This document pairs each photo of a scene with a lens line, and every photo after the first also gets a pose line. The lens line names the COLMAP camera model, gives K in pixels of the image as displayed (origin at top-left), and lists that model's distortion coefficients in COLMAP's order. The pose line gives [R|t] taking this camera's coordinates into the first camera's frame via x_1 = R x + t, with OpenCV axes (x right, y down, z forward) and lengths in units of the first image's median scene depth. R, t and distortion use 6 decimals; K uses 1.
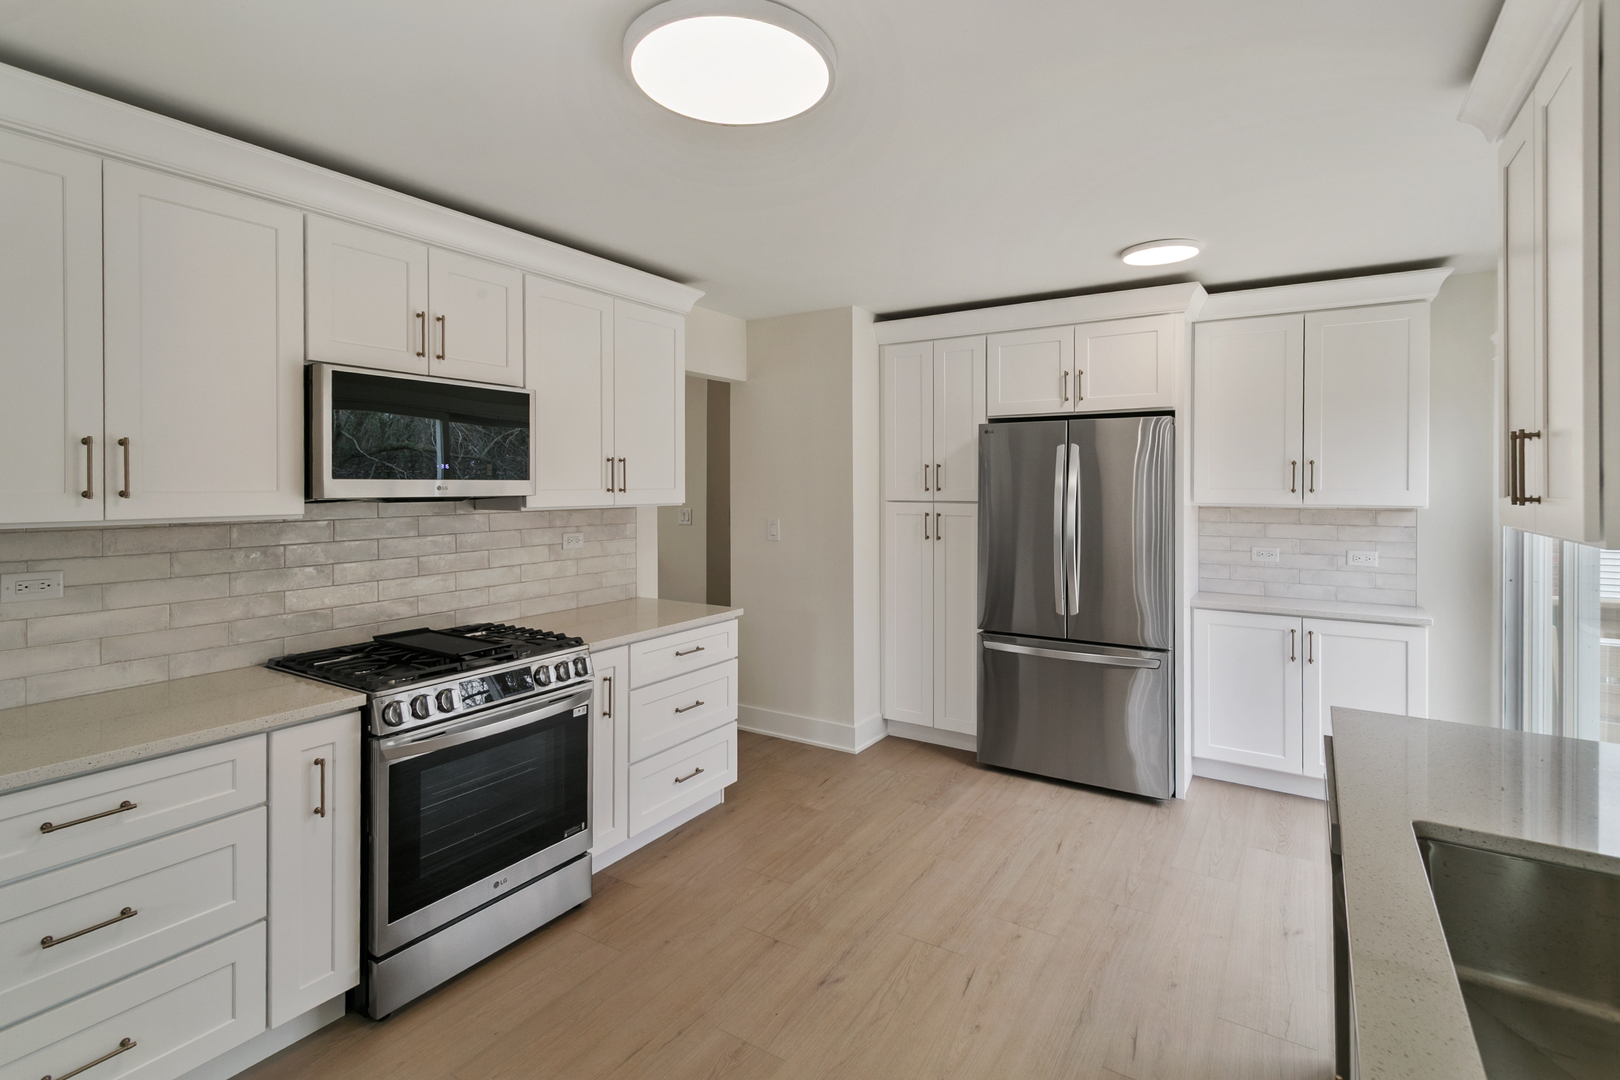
lens RADIAL K [[774.3, 0, 808.9], [0, 774.3, 488.0], [0, 0, 1]] dist [0.015460, -0.001526]
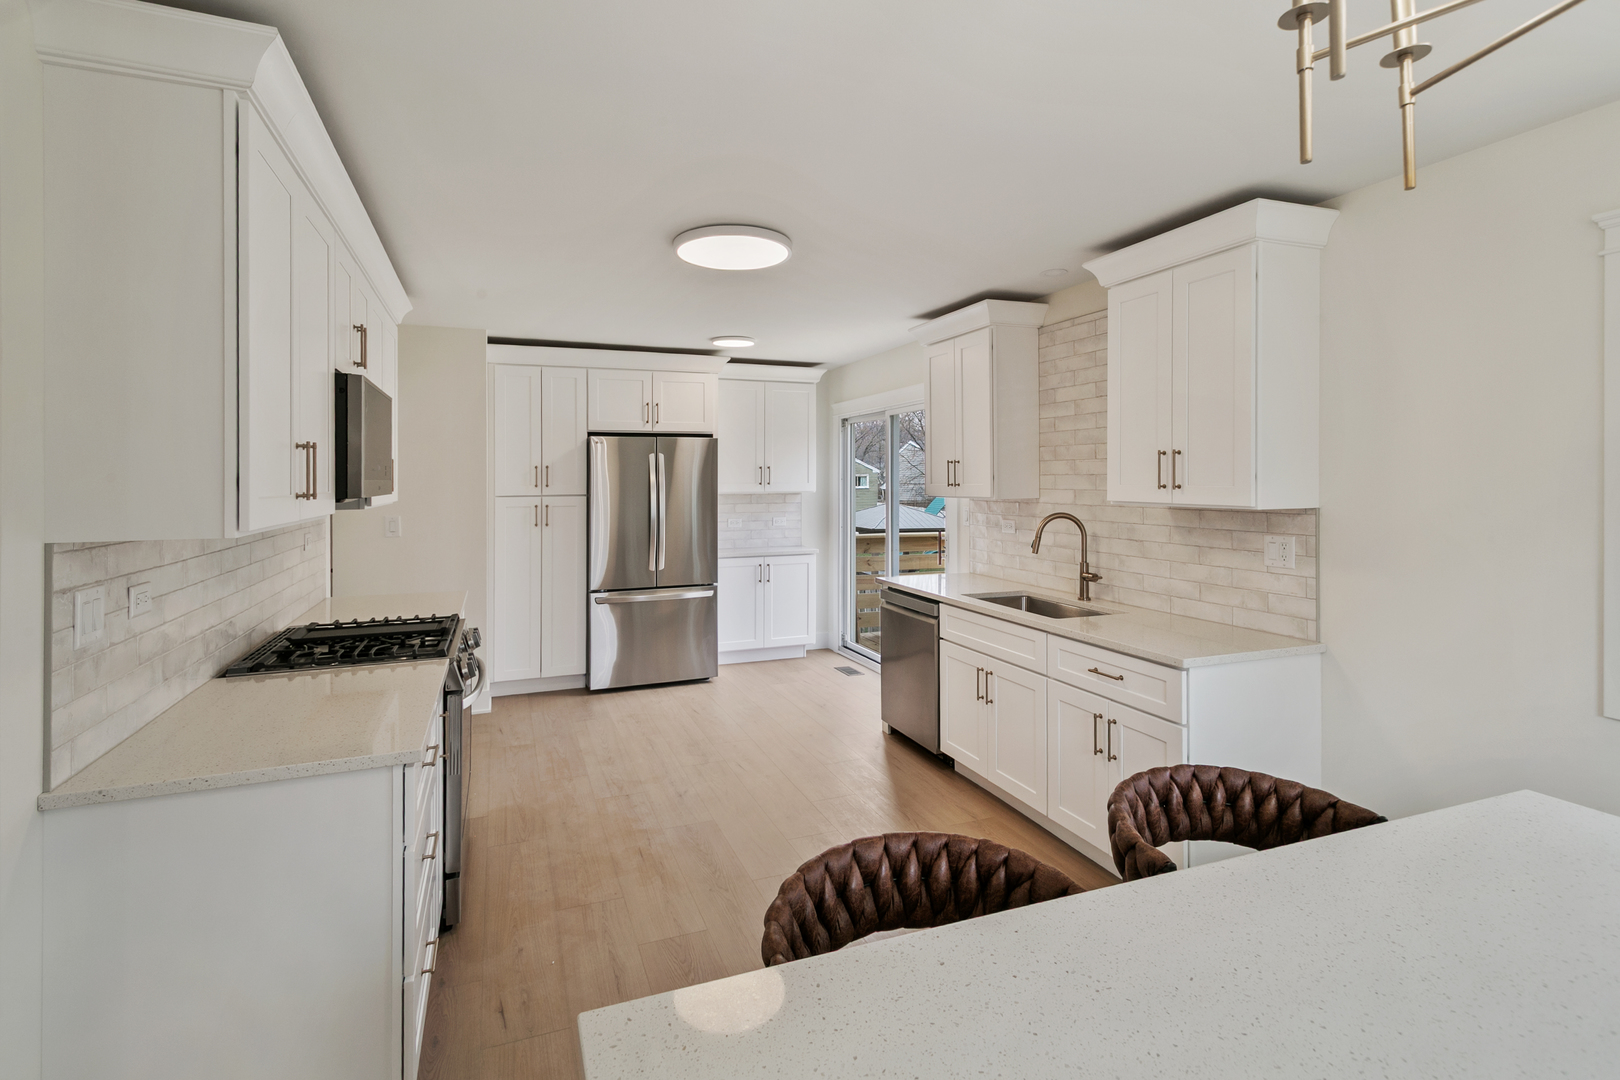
lens RADIAL K [[774.3, 0, 816.0], [0, 774.3, 470.5], [0, 0, 1]] dist [0.015460, -0.001526]
pose [[0.583973, 0.003625, 0.811765, -0.680633], [0.010116, 0.999880, -0.011743, -0.004351], [-0.811710, 0.015069, 0.583866, -0.099122]]
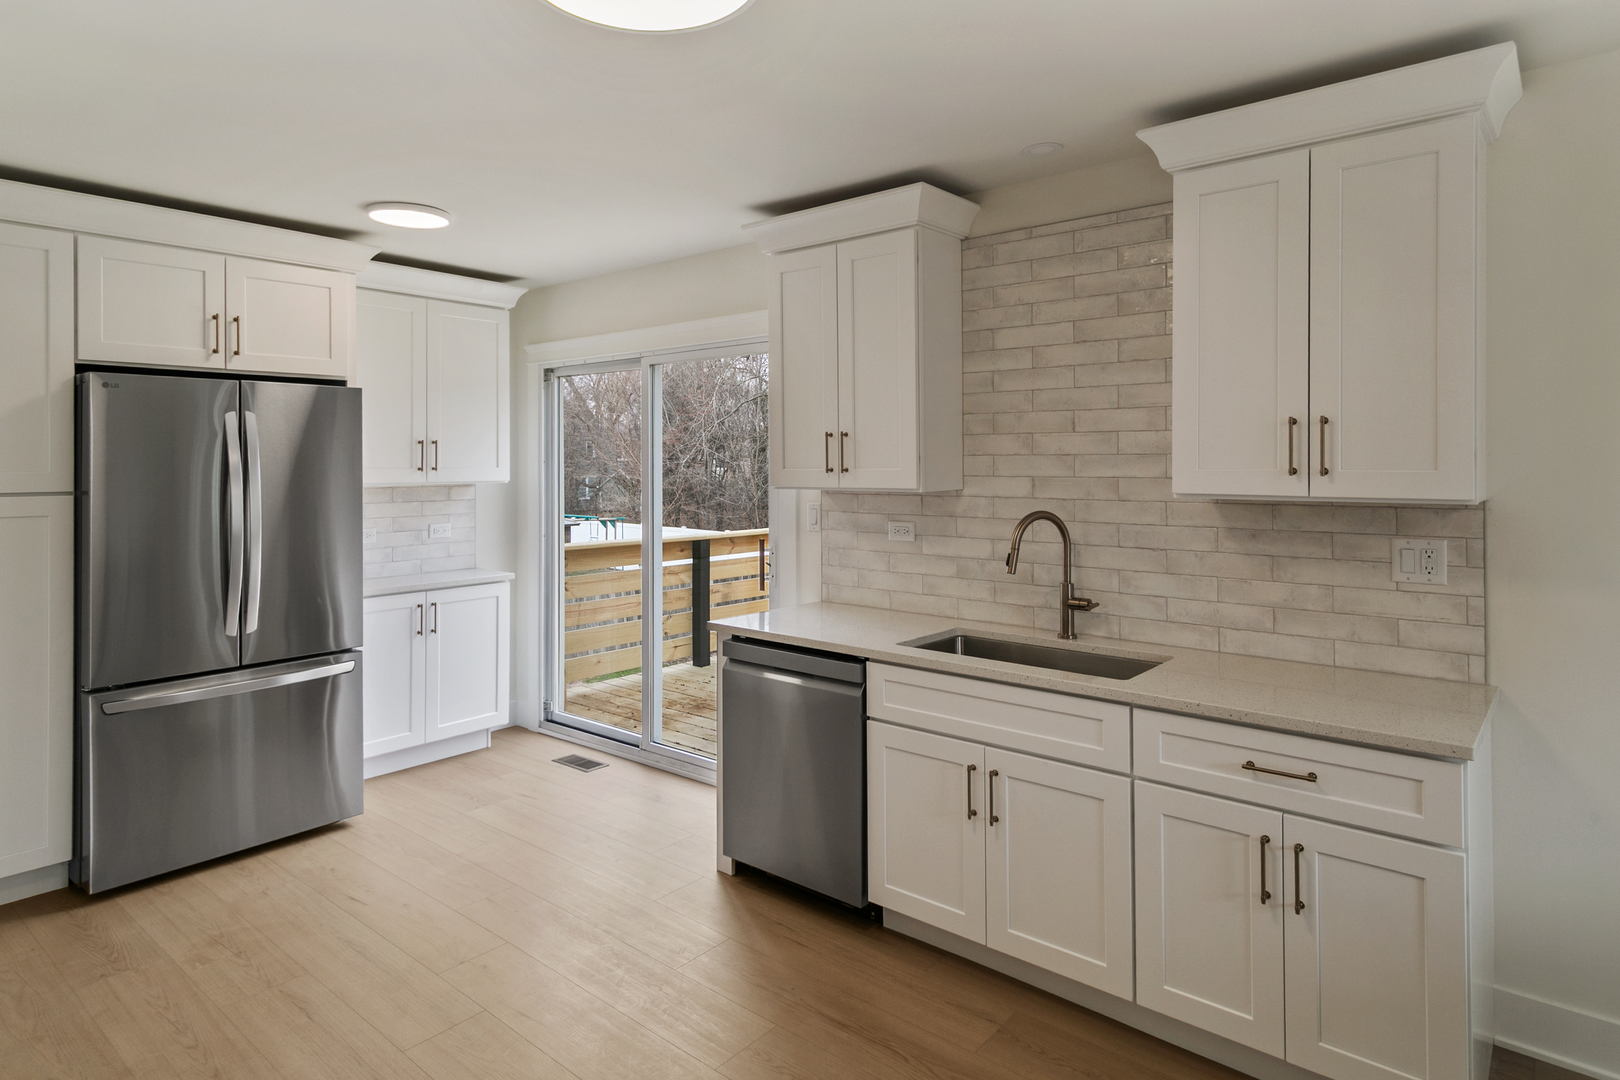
lens RADIAL K [[912.3, 0, 805.8], [0, 912.3, 460.4], [0, 0, 1]] dist [0.024659, -0.010011]
pose [[0.133852, -0.001631, 0.991000, -0.495562], [0.008150, 0.999967, 0.000545, -0.004415], [-0.990968, 0.008004, 0.133861, 0.325361]]
